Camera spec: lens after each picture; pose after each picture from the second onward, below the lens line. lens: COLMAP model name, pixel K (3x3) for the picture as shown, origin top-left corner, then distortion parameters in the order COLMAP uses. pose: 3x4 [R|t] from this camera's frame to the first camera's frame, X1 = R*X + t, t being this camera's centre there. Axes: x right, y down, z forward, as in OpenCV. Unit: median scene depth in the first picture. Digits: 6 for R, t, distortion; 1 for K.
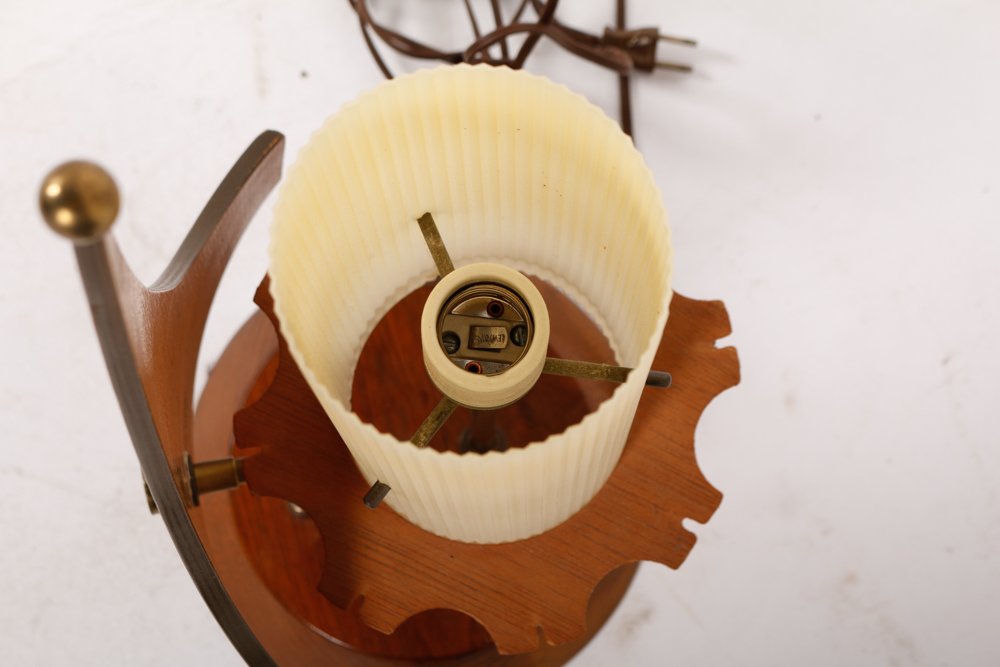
lens RADIAL K [[2371.2, 0, 500.0], [0, 2371.2, 333.5], [0, 0, 1]] dist [0.032255, -0.069253]
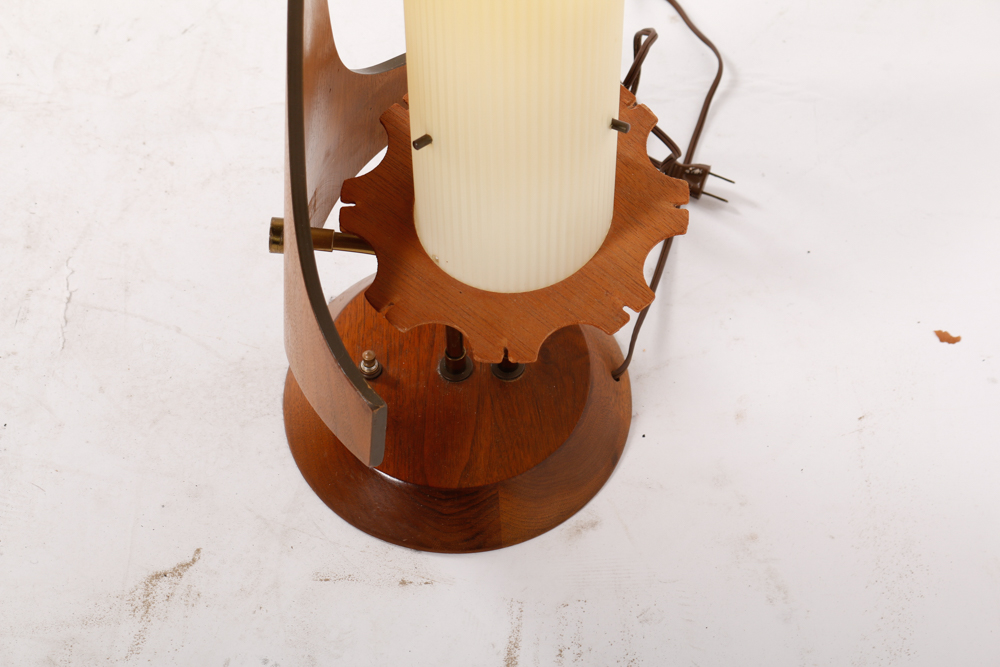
lens RADIAL K [[2371.2, 0, 500.0], [0, 2371.2, 333.5], [0, 0, 1]] dist [0.032255, -0.069253]
pose [[0.962583, 0.225938, -0.149619, 0.222546], [-0.267871, 0.876824, -0.399281, 0.681518], [0.040976, 0.424420, 0.904538, -0.283646]]
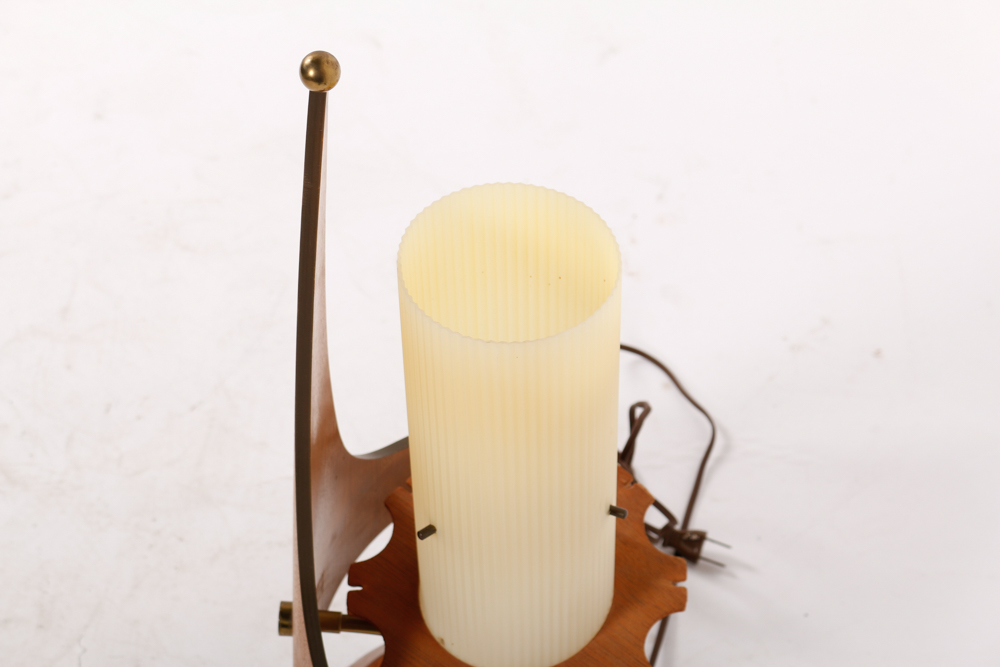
lens RADIAL K [[2371.2, 0, 500.0], [0, 2371.2, 333.5], [0, 0, 1]] dist [0.032255, -0.069253]
pose [[0.967013, 0.184363, -0.175772, 0.218399], [-0.249566, 0.823908, -0.508815, 0.660833], [0.051013, 0.535897, 0.842741, -0.344928]]
